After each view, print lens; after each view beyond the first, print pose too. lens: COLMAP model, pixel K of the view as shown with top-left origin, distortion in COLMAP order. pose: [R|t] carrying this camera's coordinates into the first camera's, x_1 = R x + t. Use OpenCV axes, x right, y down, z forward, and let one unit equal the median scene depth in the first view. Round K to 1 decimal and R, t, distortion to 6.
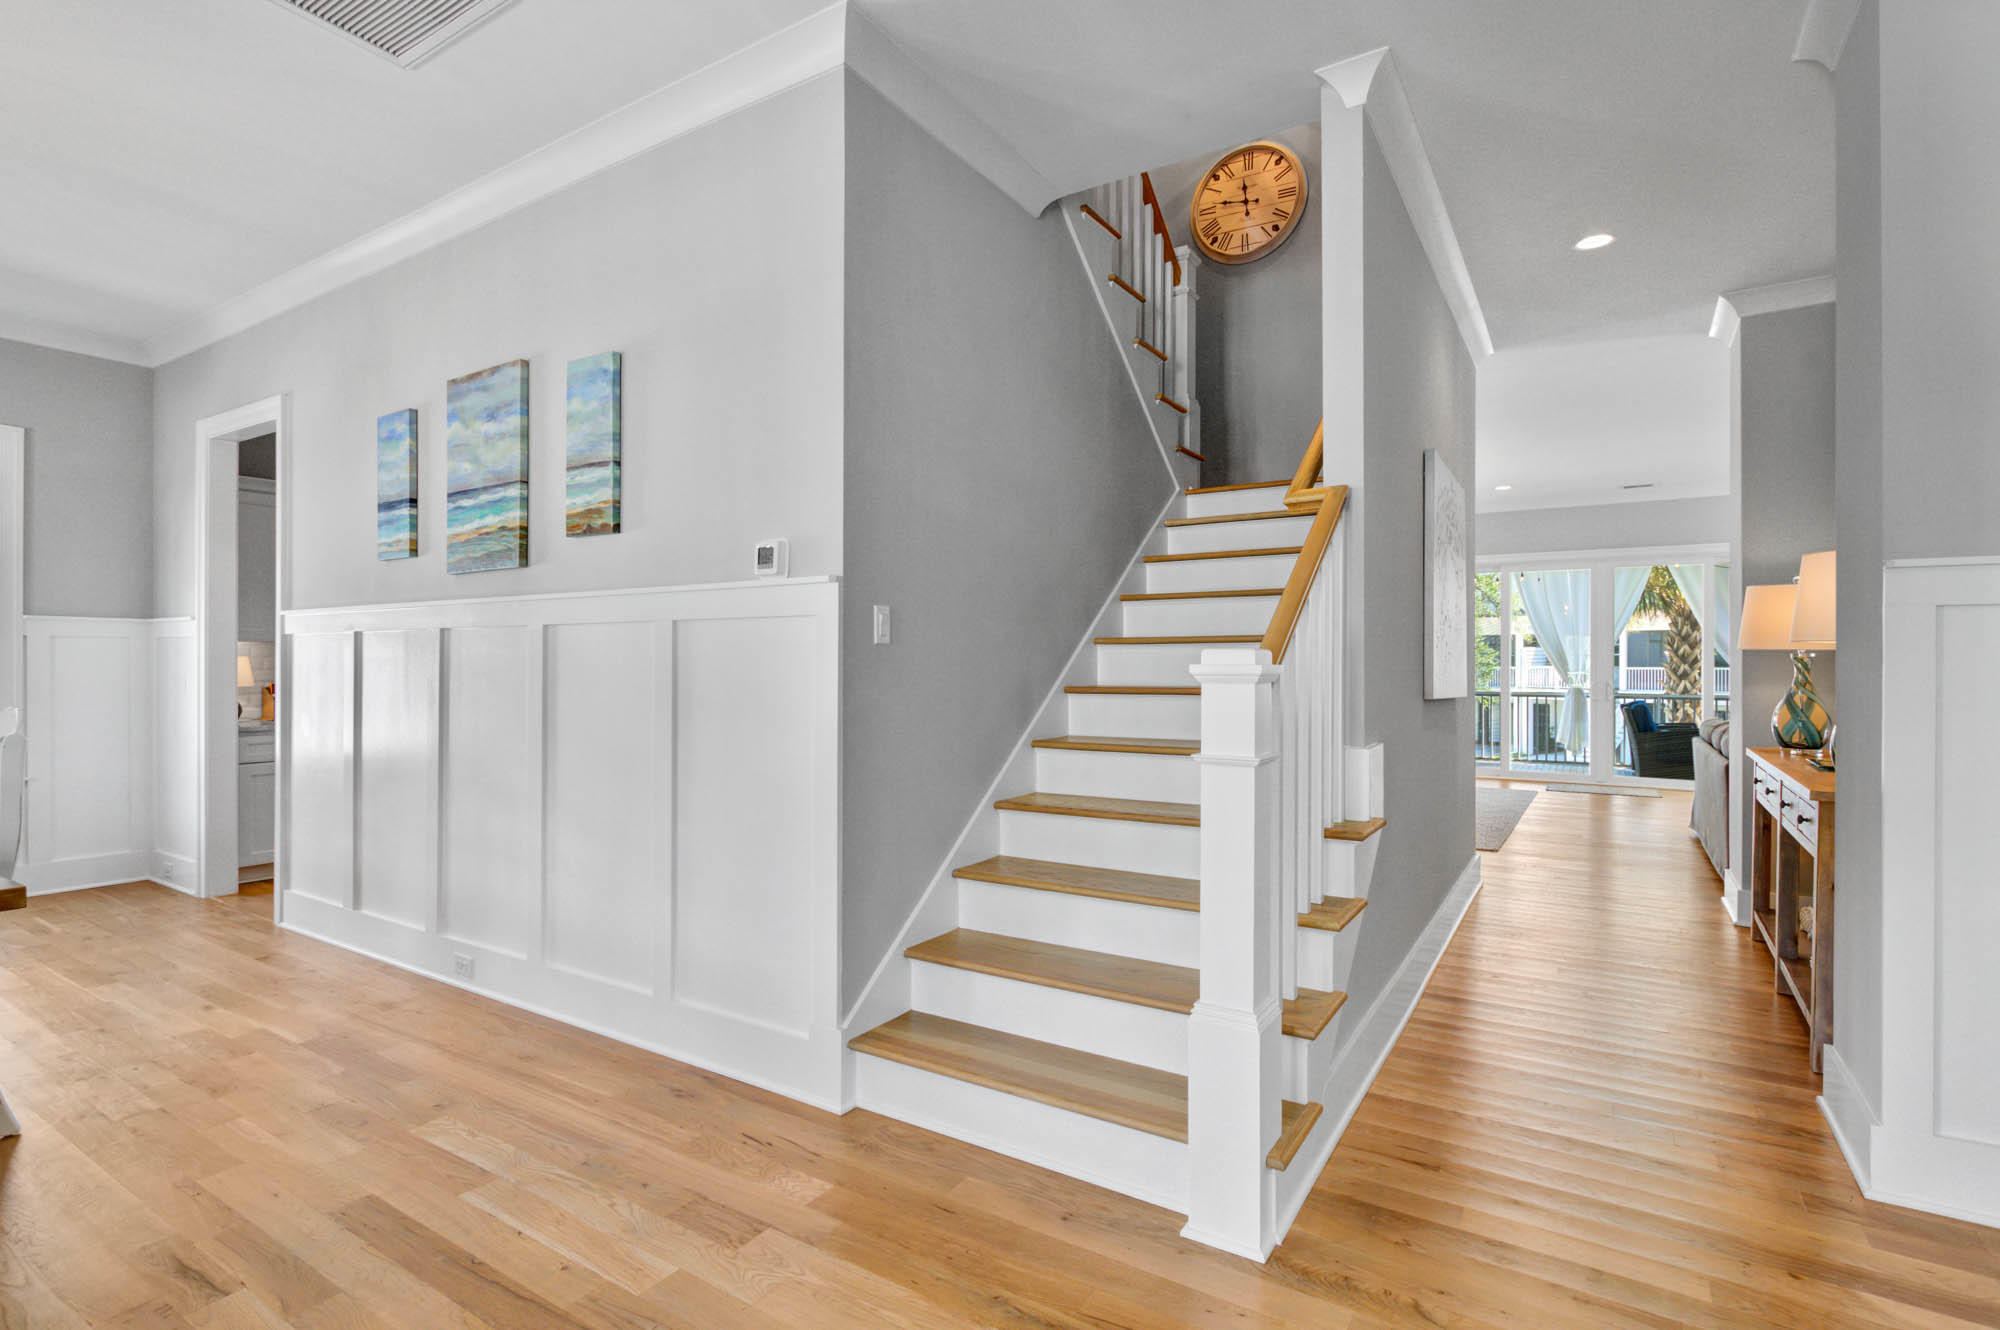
lens RADIAL K [[953.4, 0, 1000.0], [0, 953.4, 665.0], [0, 0, 1]] dist [0.002017, 0.000261]
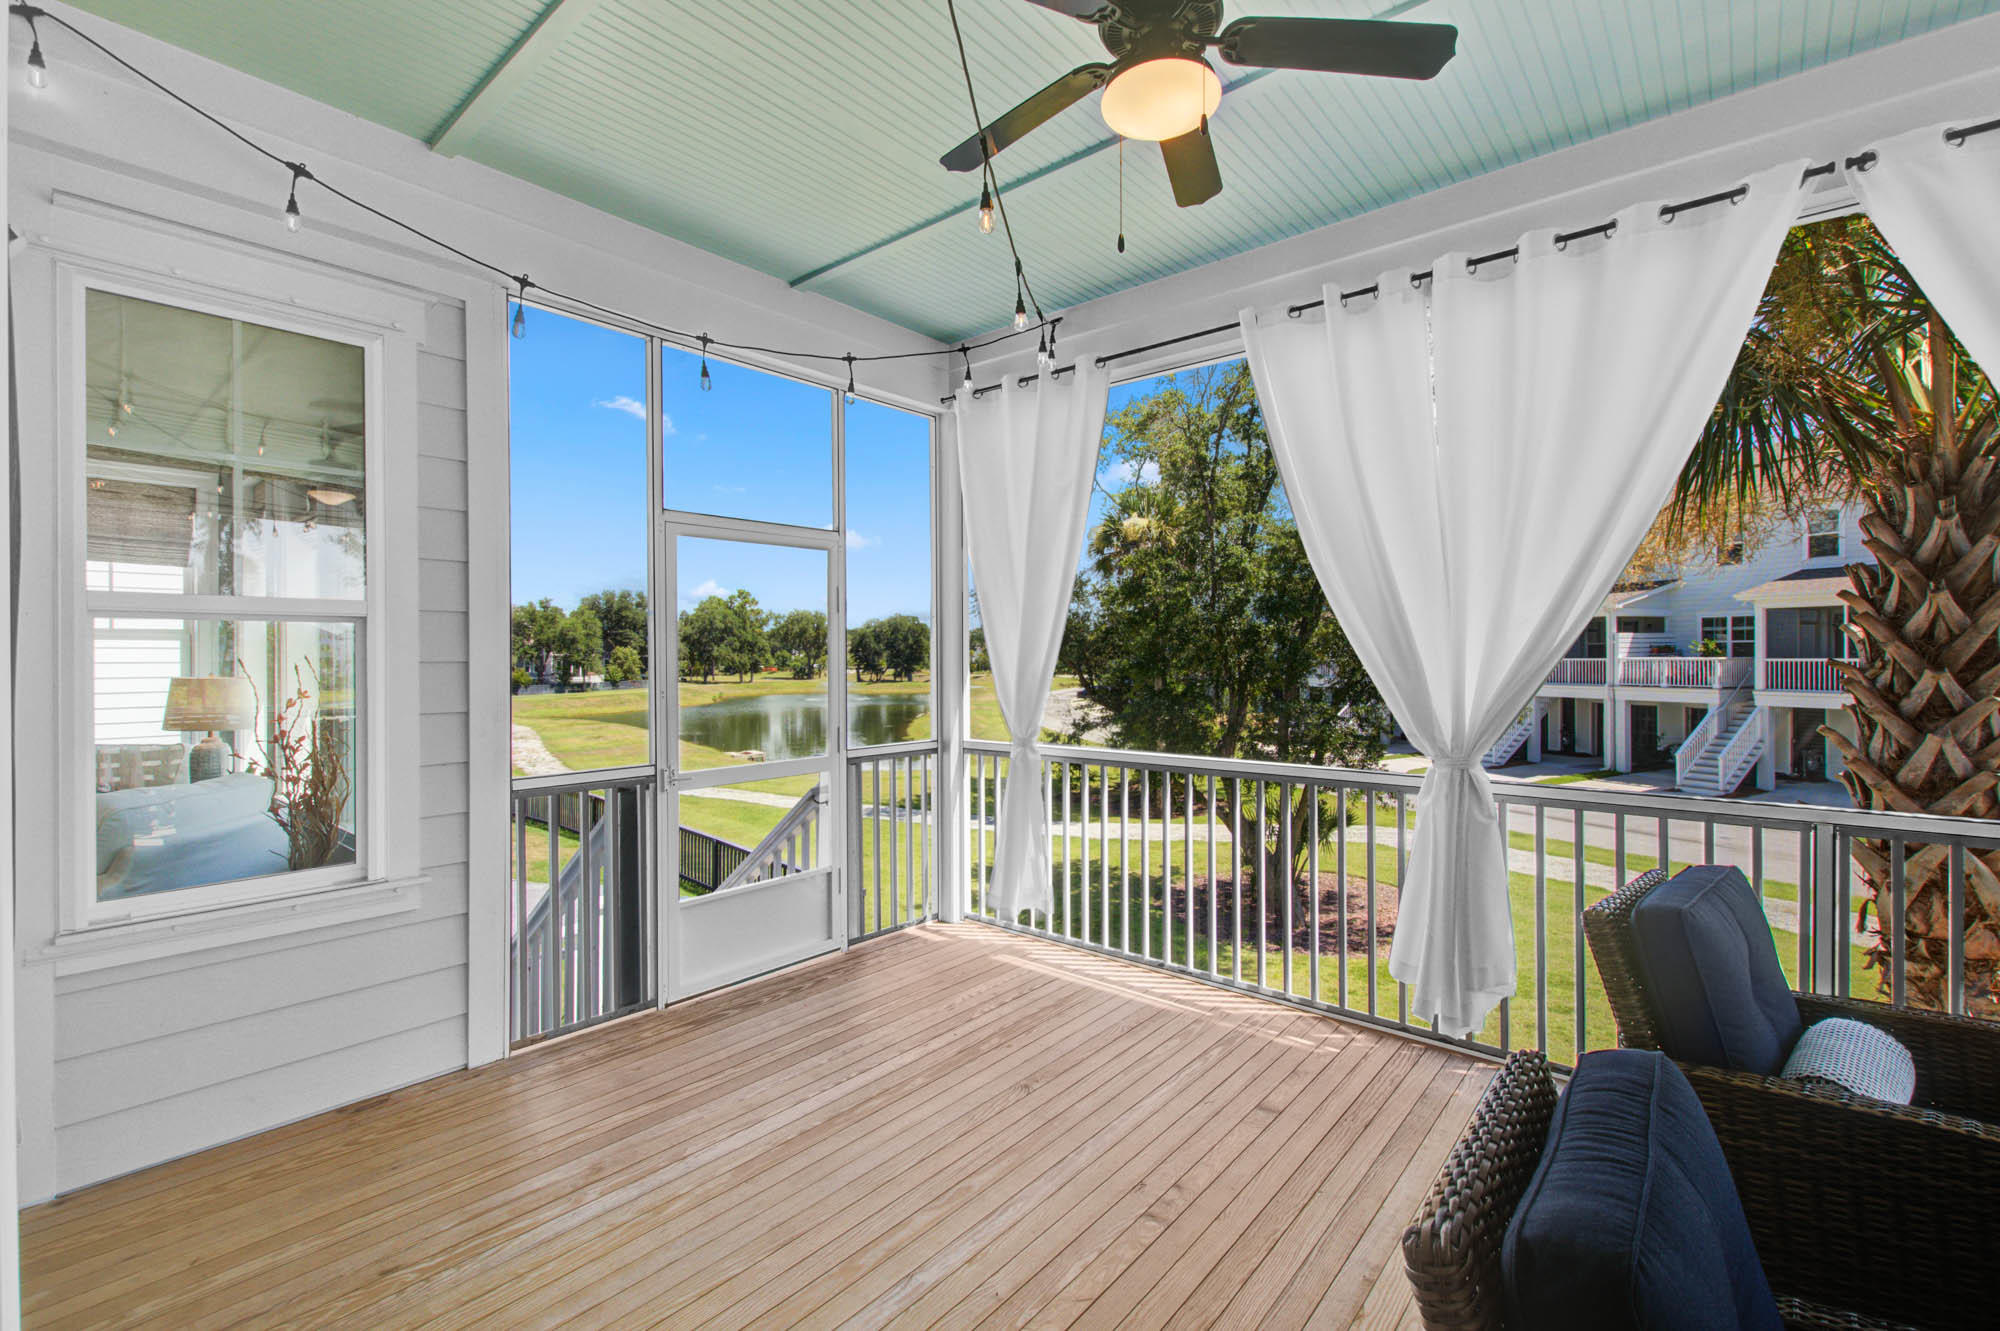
lens RADIAL K [[875.0, 0, 998.4], [0, 875.0, 654.8], [0, 0, 1]] dist [-0.001999, 0.000033]
pose [[0.988951, -0.005816, -0.148129, 0.506129], [0.005538, 0.999982, -0.002286, -0.005850], [0.148139, 0.001440, 0.988965, 0.734763]]
